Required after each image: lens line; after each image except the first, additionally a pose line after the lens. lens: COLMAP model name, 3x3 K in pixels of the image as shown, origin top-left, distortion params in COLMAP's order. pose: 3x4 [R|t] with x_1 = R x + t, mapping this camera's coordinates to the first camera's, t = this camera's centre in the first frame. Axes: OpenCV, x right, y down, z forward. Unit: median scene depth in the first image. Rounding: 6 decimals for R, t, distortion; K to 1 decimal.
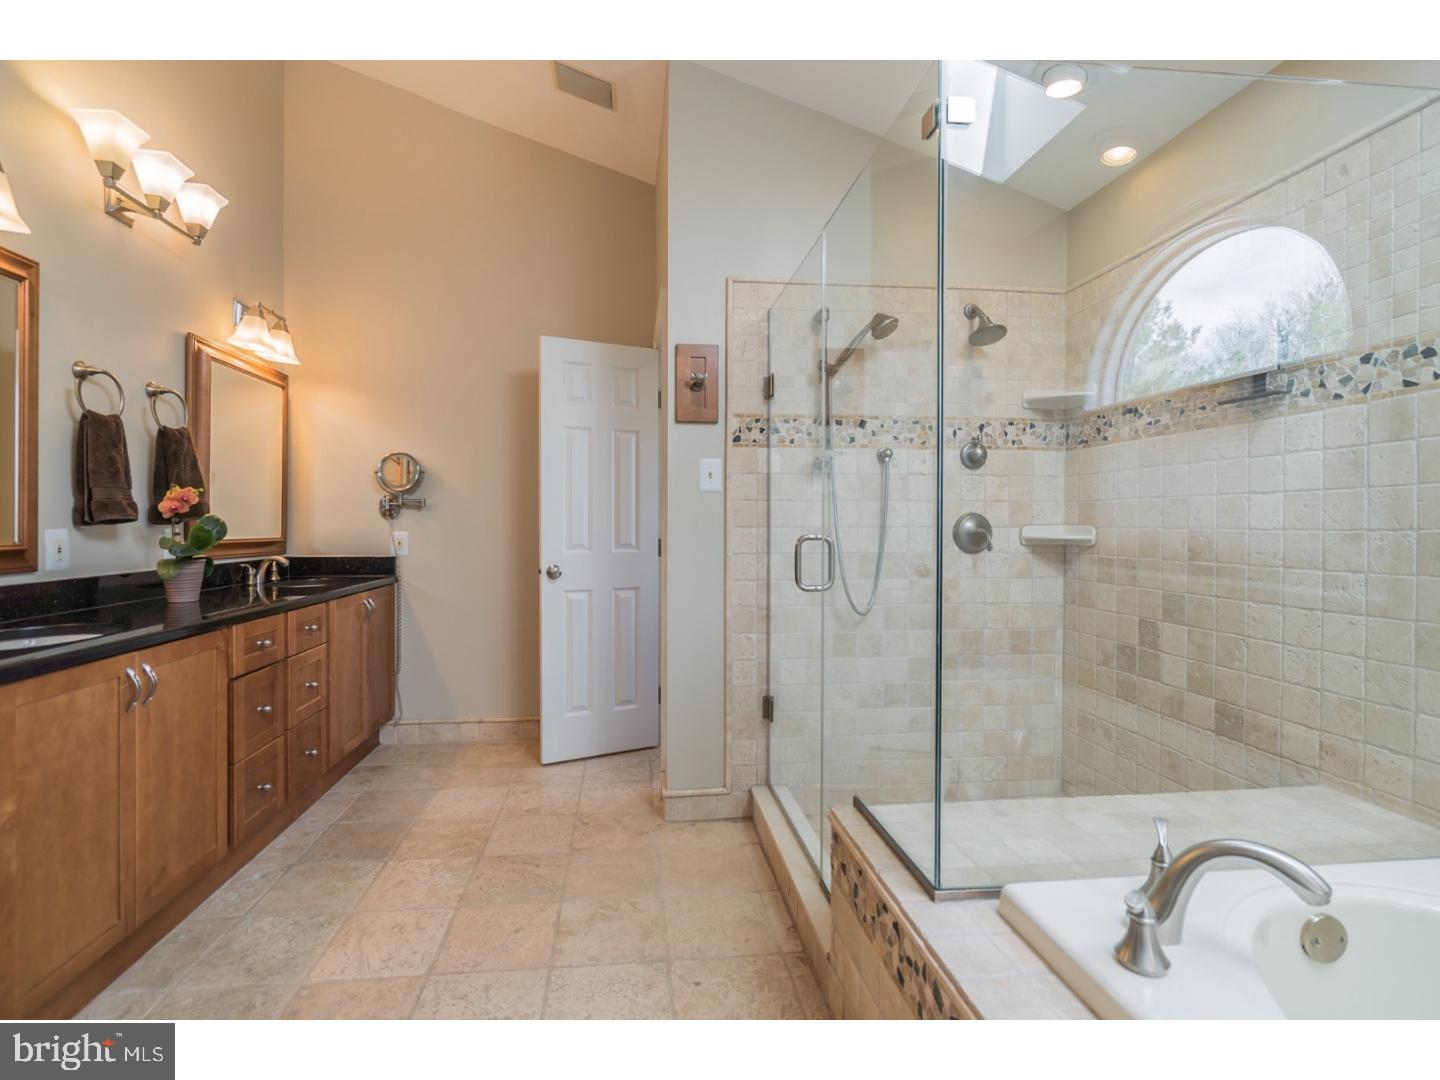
lens RADIAL K [[673.9, 0, 713.2], [0, 673.9, 527.2], [0, 0, 1]] dist [-0.009360, 0.000629]
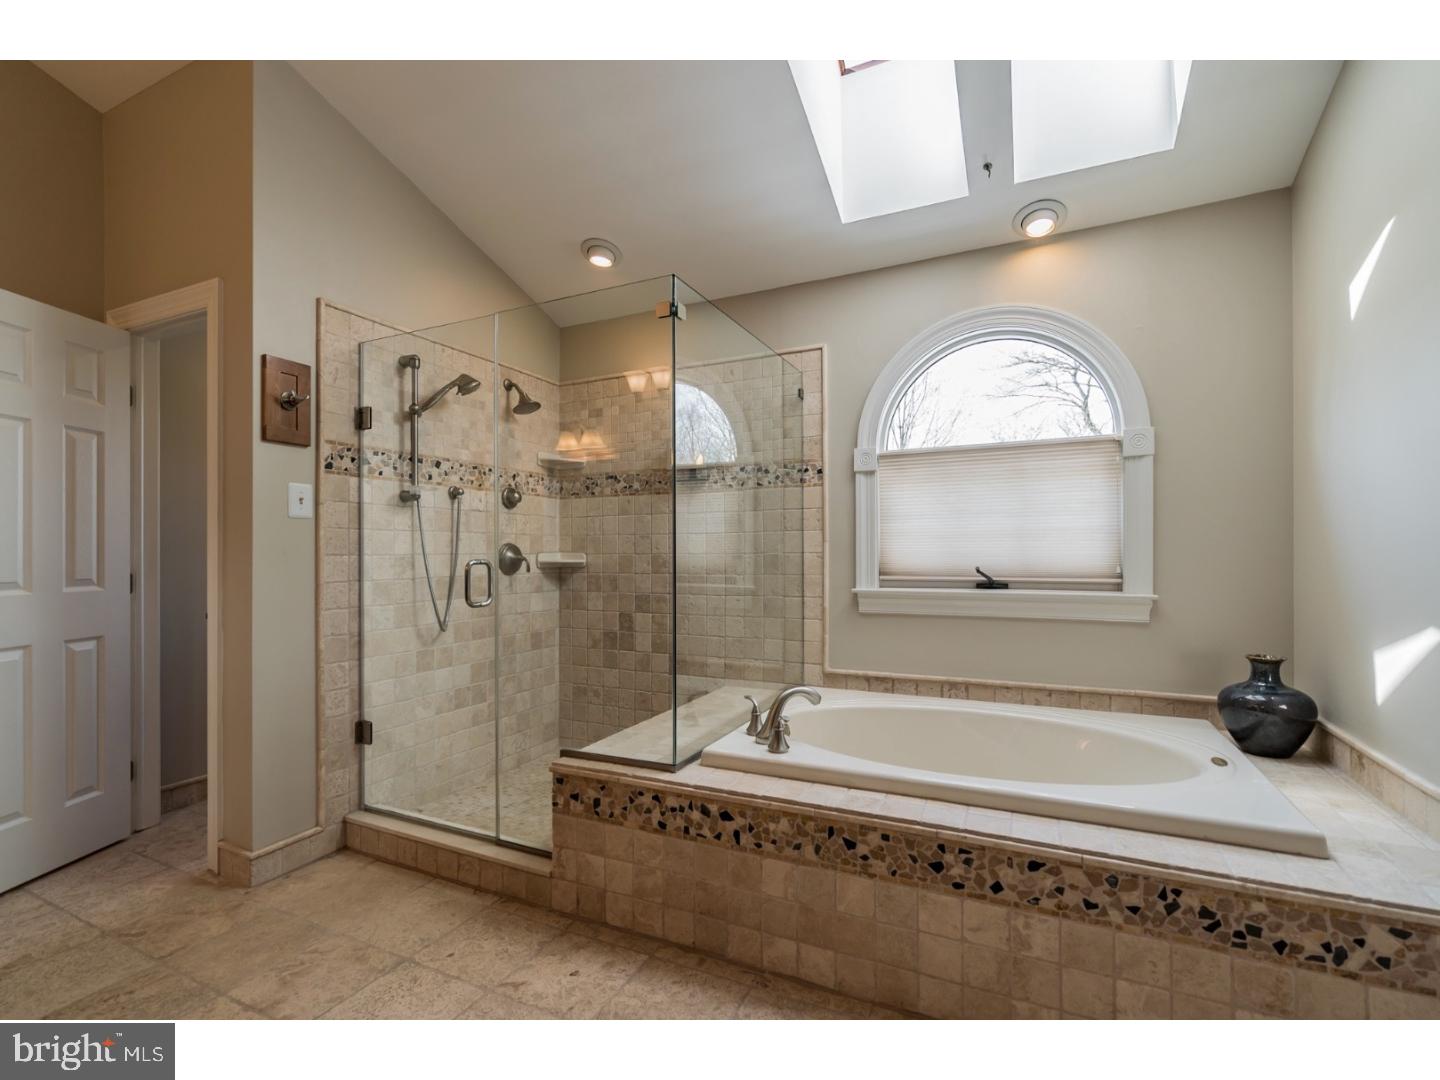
lens RADIAL K [[673.9, 0, 710.4], [0, 673.9, 547.6], [0, 0, 1]] dist [-0.009360, 0.000629]
pose [[0.513014, 0.004727, 0.858367, -0.520627], [0.009904, 0.999886, -0.011425, 0.005592], [-0.858323, 0.014363, 0.512909, 0.021473]]
